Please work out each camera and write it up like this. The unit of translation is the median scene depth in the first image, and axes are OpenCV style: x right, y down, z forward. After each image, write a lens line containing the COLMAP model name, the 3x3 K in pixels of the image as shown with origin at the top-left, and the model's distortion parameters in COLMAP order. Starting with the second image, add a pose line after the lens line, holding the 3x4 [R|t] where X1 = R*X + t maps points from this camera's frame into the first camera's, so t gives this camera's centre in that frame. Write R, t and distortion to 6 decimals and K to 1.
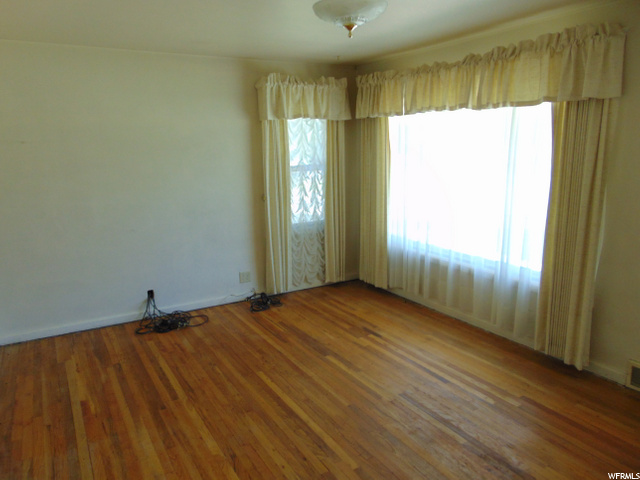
lens RADIAL K [[476.1, 0, 314.8], [0, 476.1, 240.4], [0, 0, 1]] dist [-0.028897, 0.009115]
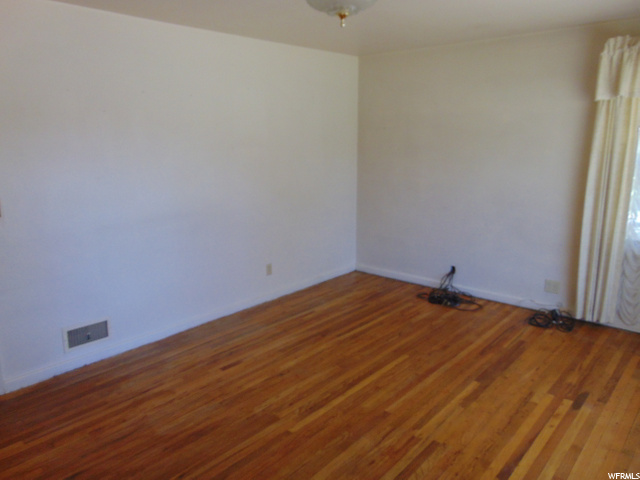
lens RADIAL K [[476.1, 0, 314.8], [0, 476.1, 240.4], [0, 0, 1]] dist [-0.028897, 0.009115]
pose [[0.307129, 0.219289, -0.926058, 0.643156], [-0.183409, 0.968486, 0.168508, -0.089511], [0.933827, 0.118094, 0.337670, 0.395813]]
